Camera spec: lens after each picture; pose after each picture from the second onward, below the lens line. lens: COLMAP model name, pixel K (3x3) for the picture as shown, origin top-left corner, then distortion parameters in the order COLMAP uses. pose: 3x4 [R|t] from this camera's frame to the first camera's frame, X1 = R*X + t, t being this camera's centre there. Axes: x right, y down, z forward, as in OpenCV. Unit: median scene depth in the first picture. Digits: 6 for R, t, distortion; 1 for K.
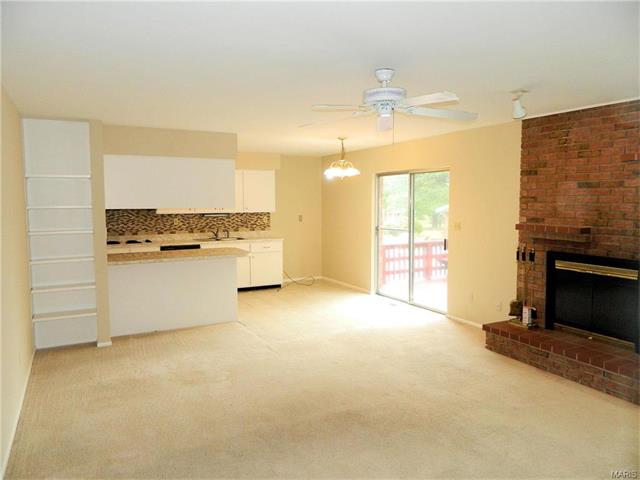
lens RADIAL K [[475.9, 0, 324.2], [0, 475.9, 236.1], [0, 0, 1]] dist [0.017227, -0.004756]
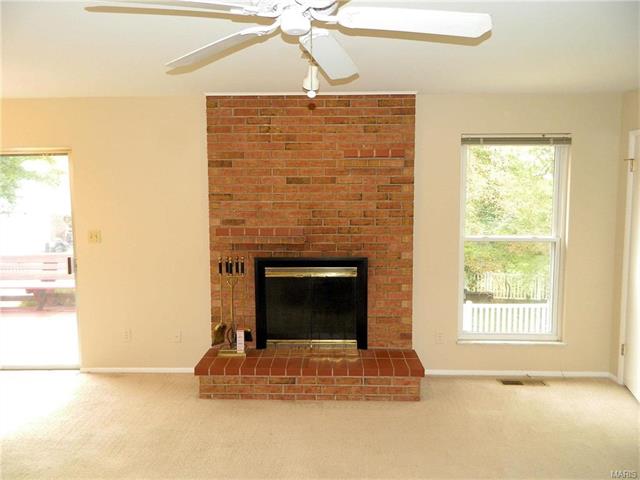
lens RADIAL K [[475.9, 0, 318.0], [0, 475.9, 235.8], [0, 0, 1]] dist [0.017227, -0.004756]
pose [[0.485522, -0.075480, 0.870960, -0.201091], [0.072991, 0.996287, 0.045652, -0.036993], [-0.871172, 0.041407, 0.489228, 0.476497]]
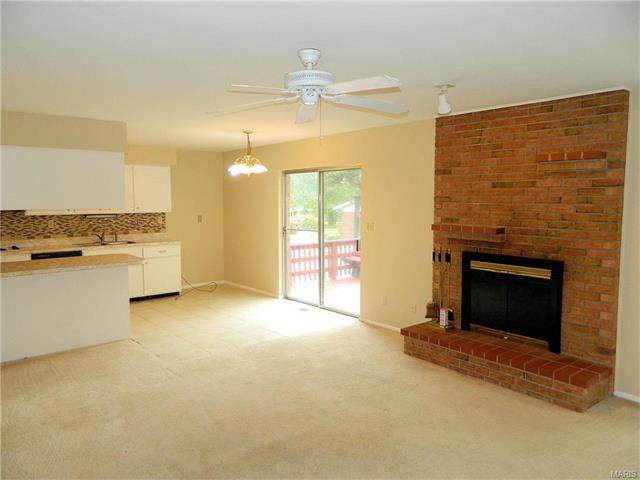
lens RADIAL K [[475.9, 0, 320.4], [0, 475.9, 237.0], [0, 0, 1]] dist [0.017227, -0.004756]
pose [[0.978420, -0.016477, 0.205969, -0.022915], [0.015238, 0.999855, 0.007602, -0.010432], [-0.206065, -0.004299, 0.978529, 0.092888]]
